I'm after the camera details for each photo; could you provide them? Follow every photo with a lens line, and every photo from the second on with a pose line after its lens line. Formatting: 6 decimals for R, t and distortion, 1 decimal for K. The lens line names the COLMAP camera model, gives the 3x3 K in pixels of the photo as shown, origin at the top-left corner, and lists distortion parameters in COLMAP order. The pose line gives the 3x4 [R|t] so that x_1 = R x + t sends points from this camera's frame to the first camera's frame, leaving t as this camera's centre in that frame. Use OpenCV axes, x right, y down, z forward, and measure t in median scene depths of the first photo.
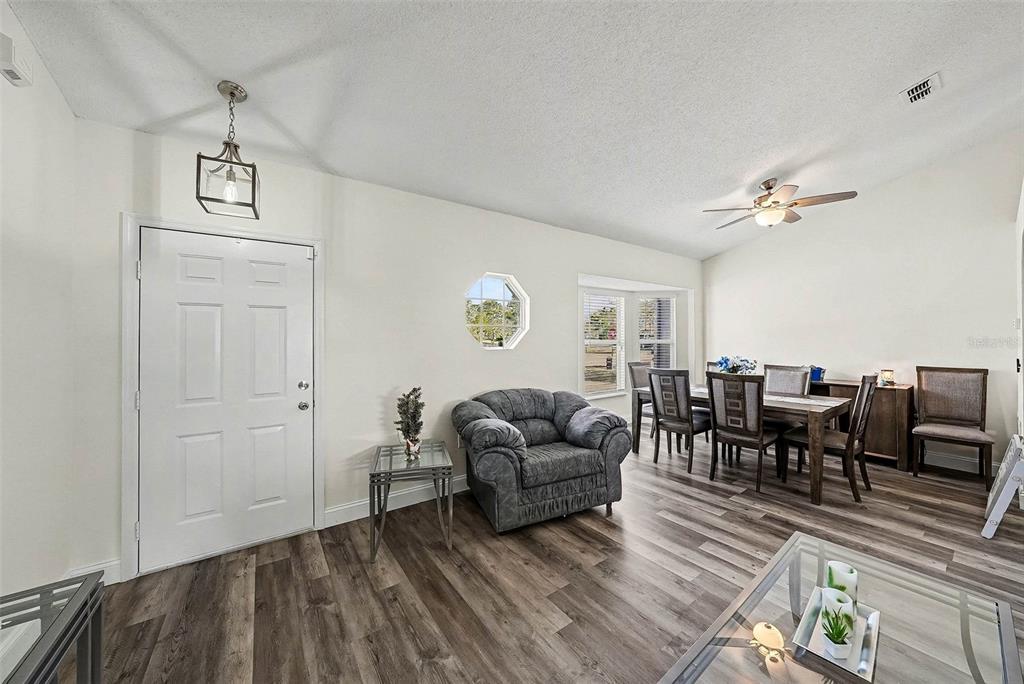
lens RADIAL K [[356.8, 0, 517.2], [0, 356.8, 341.5], [0, 0, 1]] dist [-0.019854, 0.001026]
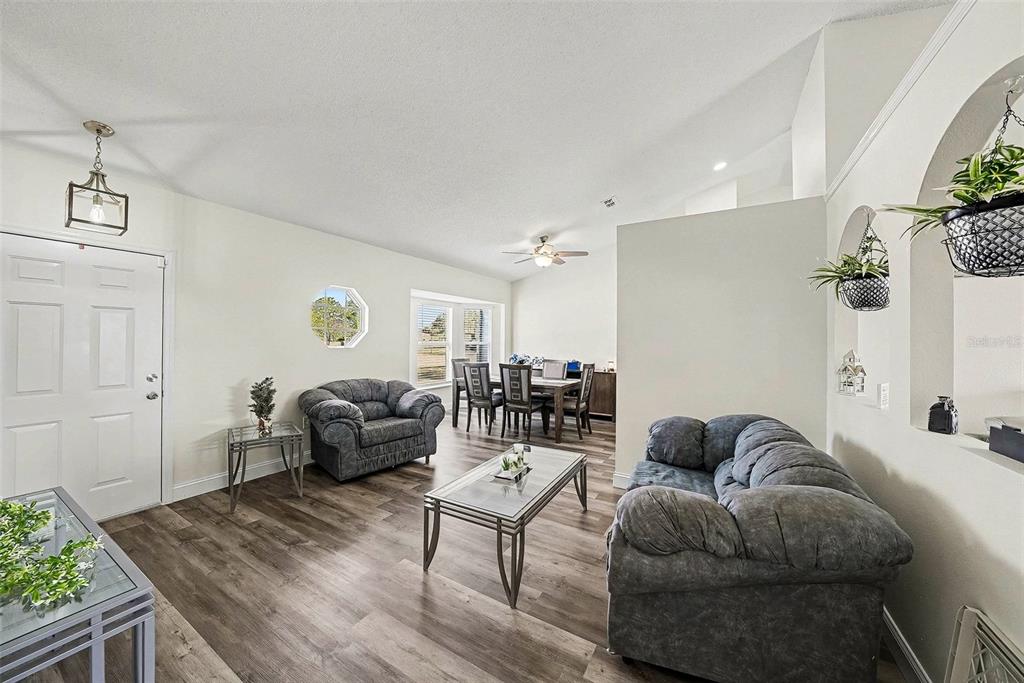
lens RADIAL K [[356.8, 0, 525.7], [0, 356.8, 342.7], [0, 0, 1]] dist [-0.019854, 0.001026]
pose [[0.903705, 0.009563, 0.428049, 0.001419], [-0.008910, 0.999954, -0.003529, 0.003275], [-0.428063, -0.000624, 0.903749, -0.467835]]
